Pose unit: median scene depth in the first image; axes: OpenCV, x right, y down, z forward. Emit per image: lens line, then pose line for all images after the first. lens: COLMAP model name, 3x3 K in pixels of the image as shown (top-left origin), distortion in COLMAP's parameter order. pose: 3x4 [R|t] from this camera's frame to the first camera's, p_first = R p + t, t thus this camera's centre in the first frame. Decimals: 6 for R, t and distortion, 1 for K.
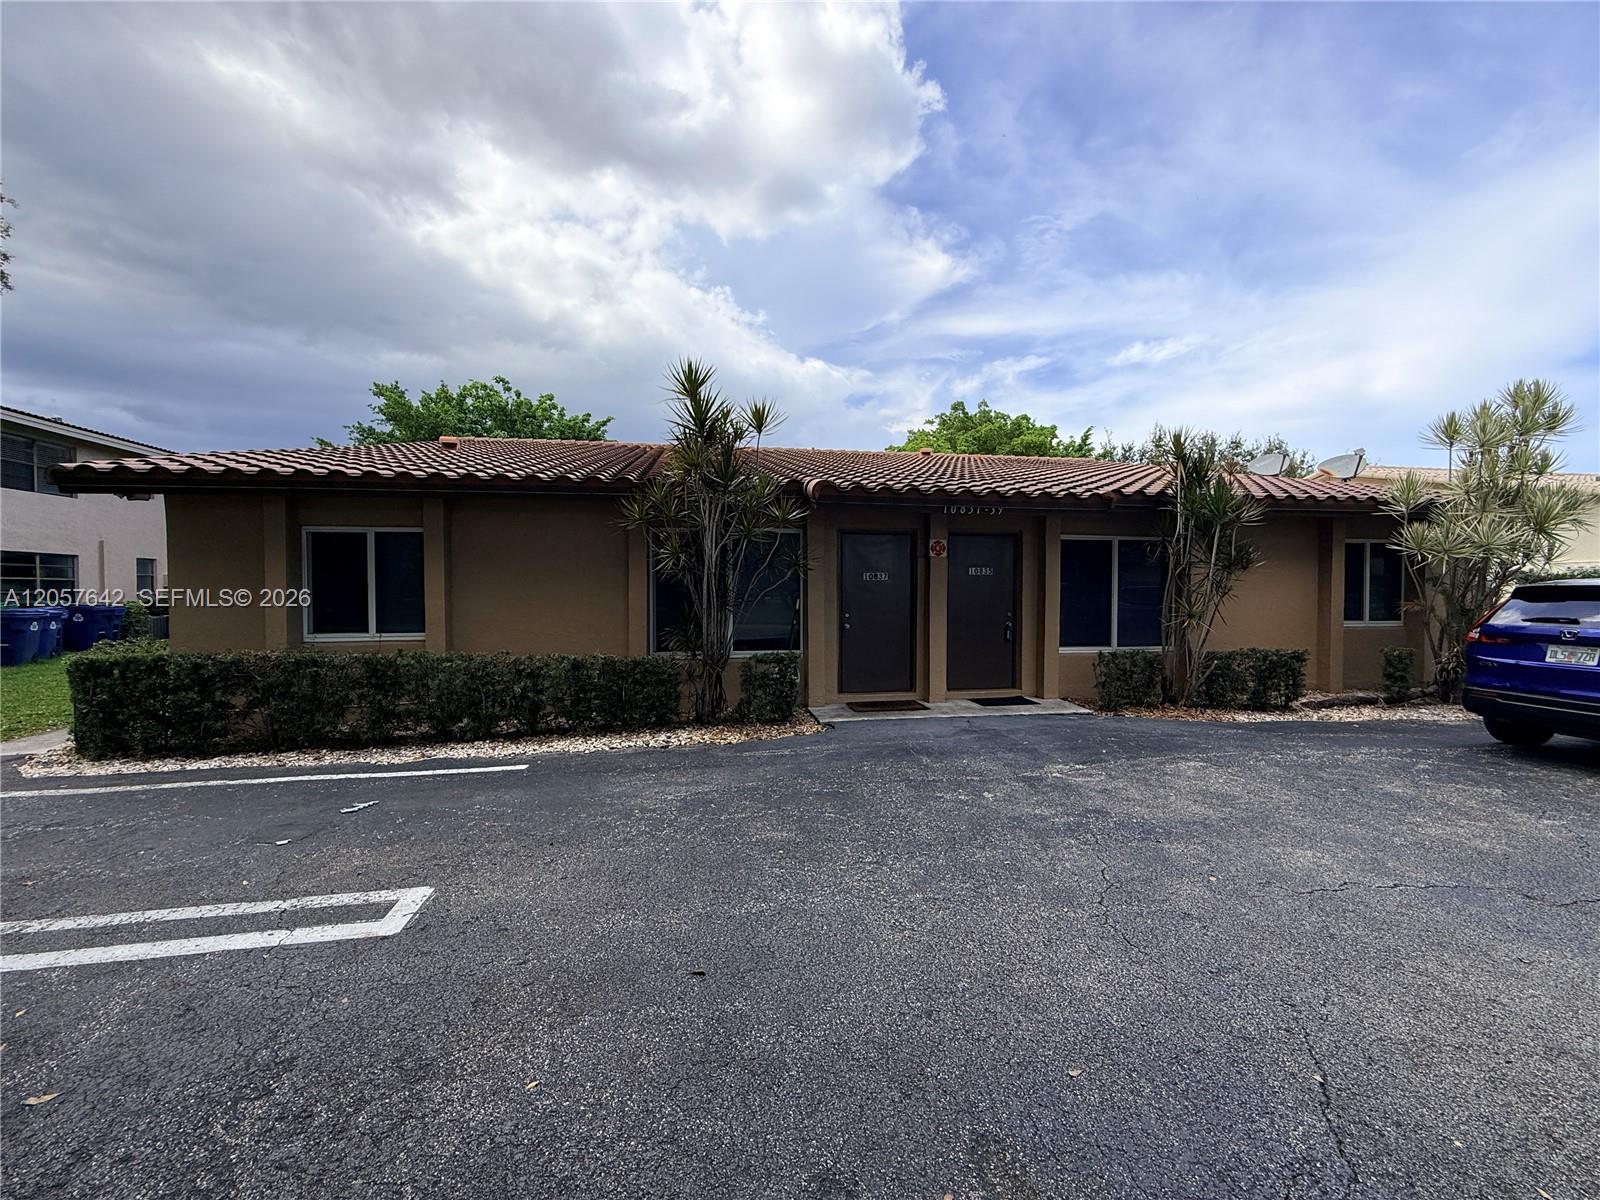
lens RADIAL K [[640.1, 0, 797.8], [0, 640.1, 600.3], [0, 0, 1]] dist [0.001601, -0.000767]
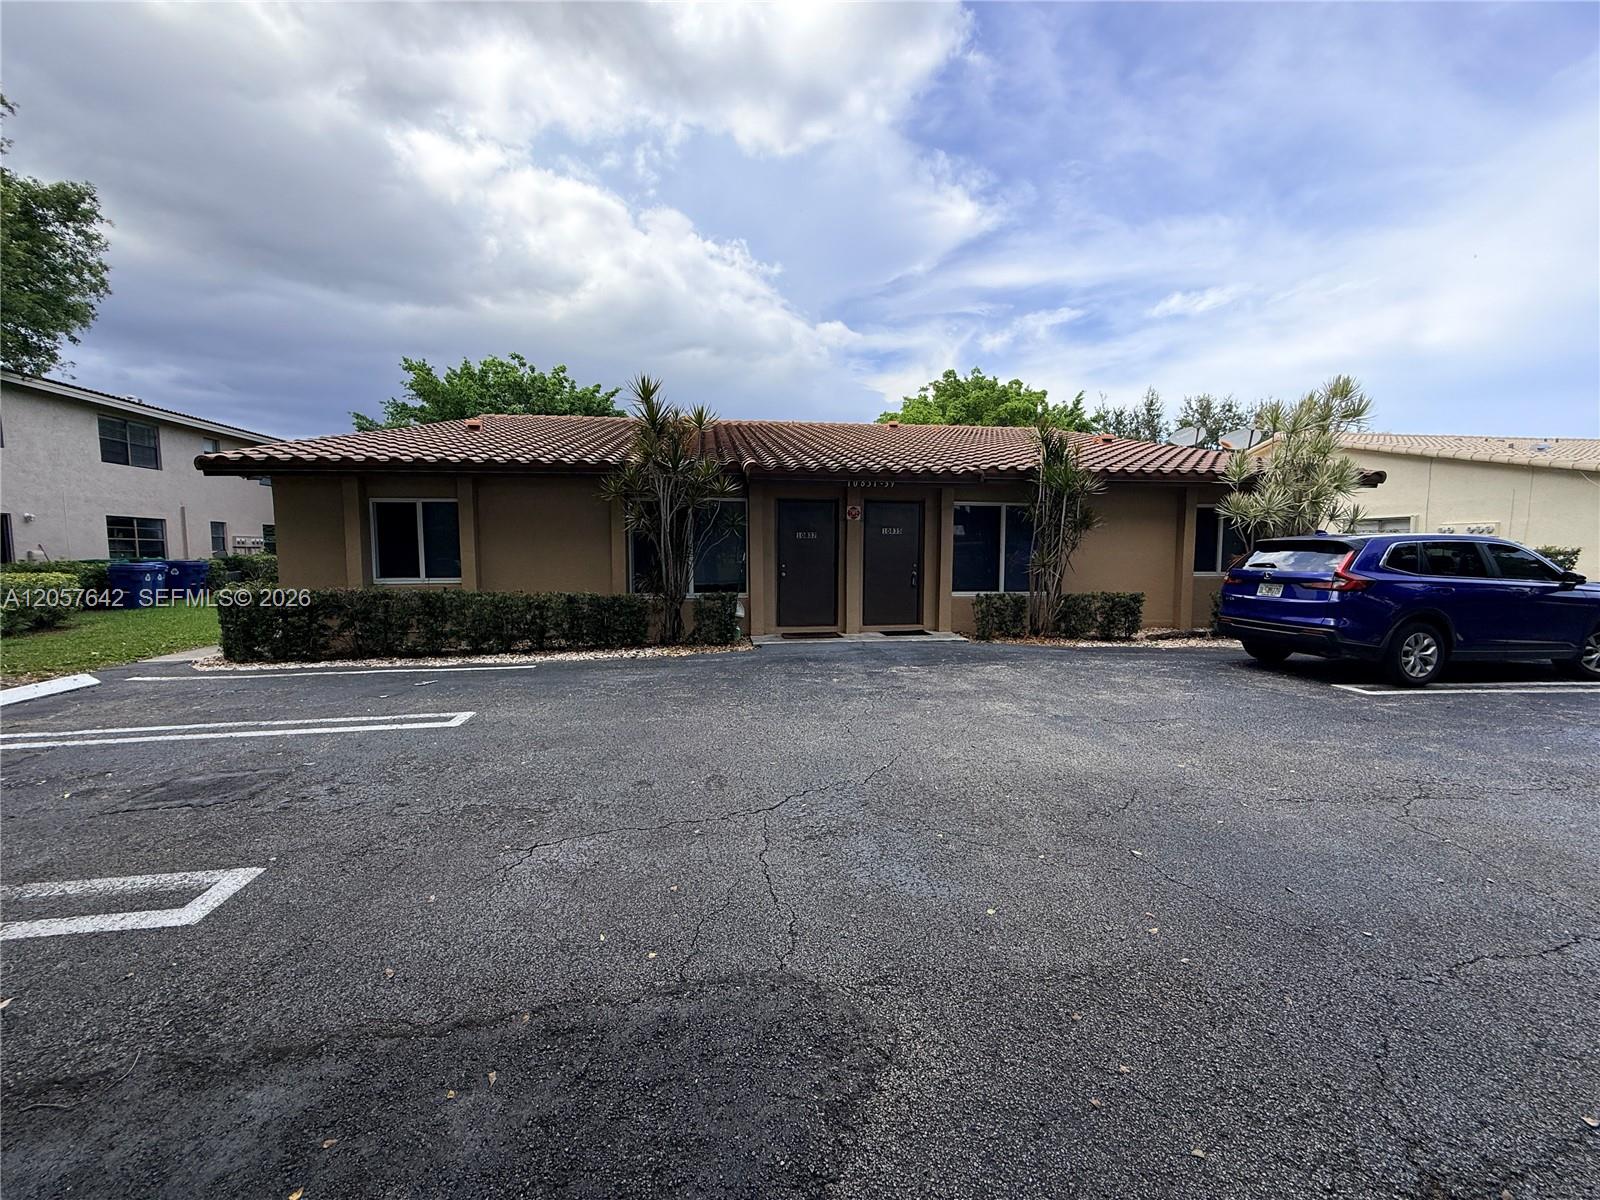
lens RADIAL K [[643.1, 0, 800.0], [0, 643.1, 600.0], [0, 0, 1]] dist [-0.000445, 0.000152]
pose [[0.999473, 0.002301, -0.032377, 0.162209], [-0.000416, 0.998310, 0.058104, 0.018122], [0.032456, -0.058060, 0.997785, -0.307057]]
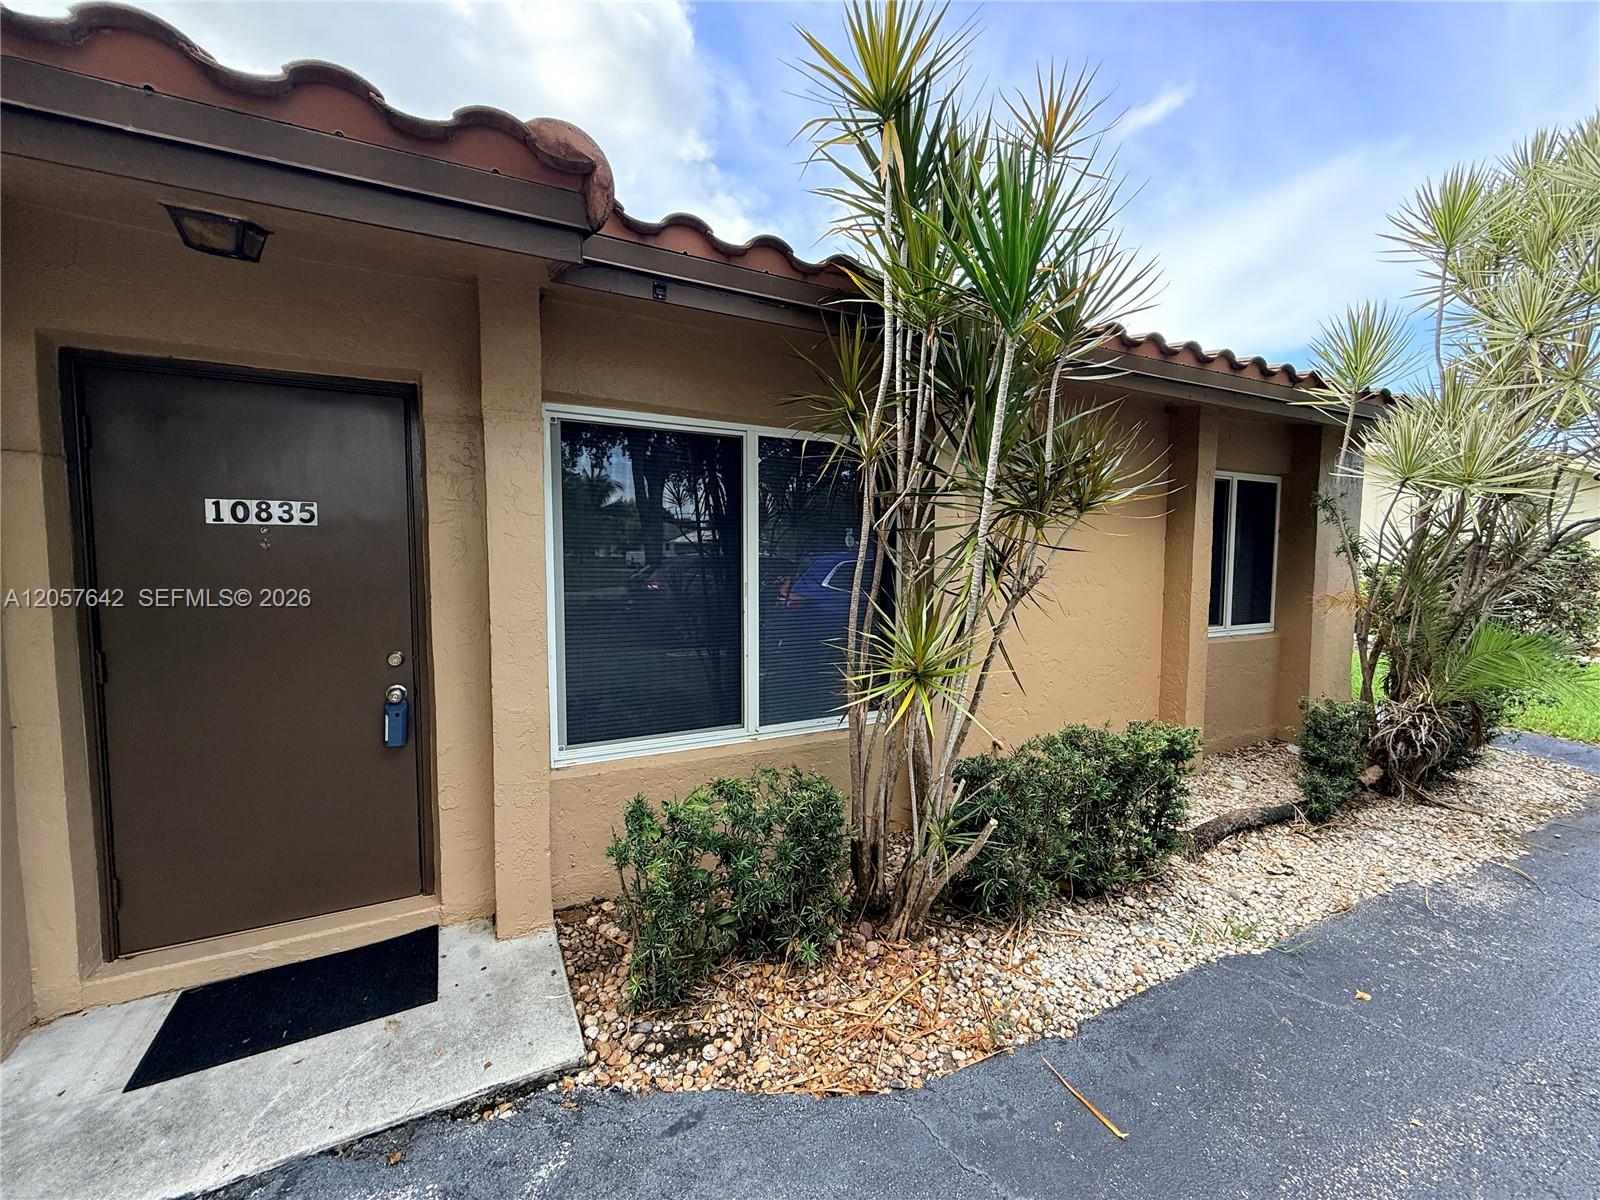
lens RADIAL K [[627.0, 0, 791.7], [0, 627.0, 581.2], [0, 0, 1]] dist [-0.000516, 0.000003]
pose [[0.956642, -0.011364, 0.291045, 0.474048], [0.001267, 0.999392, 0.034855, -0.027653], [-0.291264, -0.032975, 0.956074, 0.744662]]
